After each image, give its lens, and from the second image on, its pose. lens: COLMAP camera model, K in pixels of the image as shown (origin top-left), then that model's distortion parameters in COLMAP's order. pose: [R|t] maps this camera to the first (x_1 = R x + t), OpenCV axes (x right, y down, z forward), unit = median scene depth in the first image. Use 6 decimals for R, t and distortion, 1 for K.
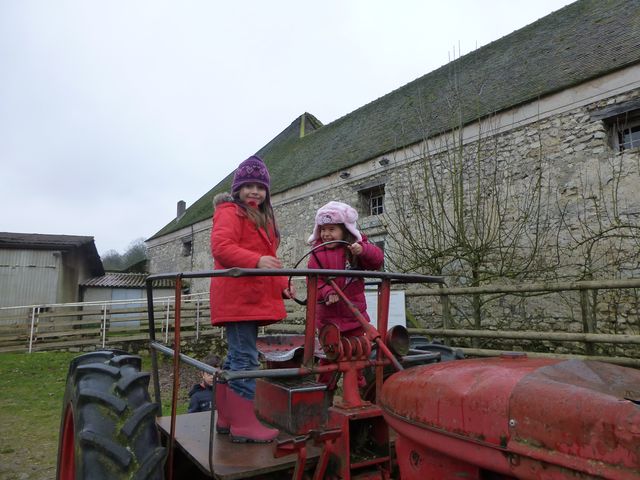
lens RADIAL K [[460.6, 0, 317.6], [0, 460.6, 238.3], [0, 0, 1]] dist [-0.034428, 0.000445]
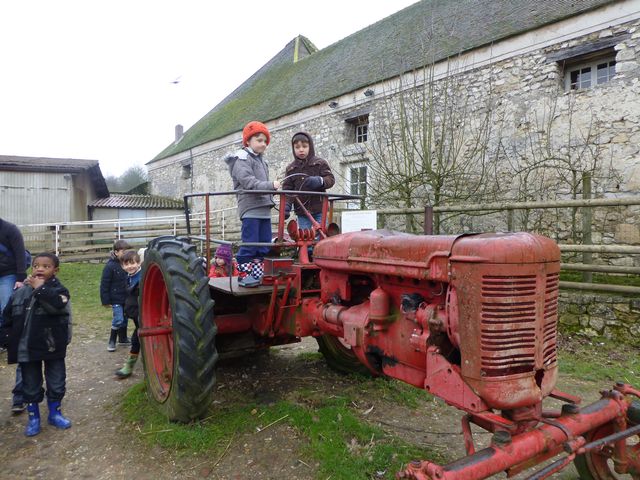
lens RADIAL K [[460.6, 0, 317.3], [0, 460.6, 240.0], [0, 0, 1]] dist [-0.034428, 0.000445]
pose [[0.999956, 0.005703, 0.007423, 0.023524], [-0.006884, 0.985353, 0.170387, -0.010891], [-0.006343, -0.170431, 0.985349, -0.172066]]
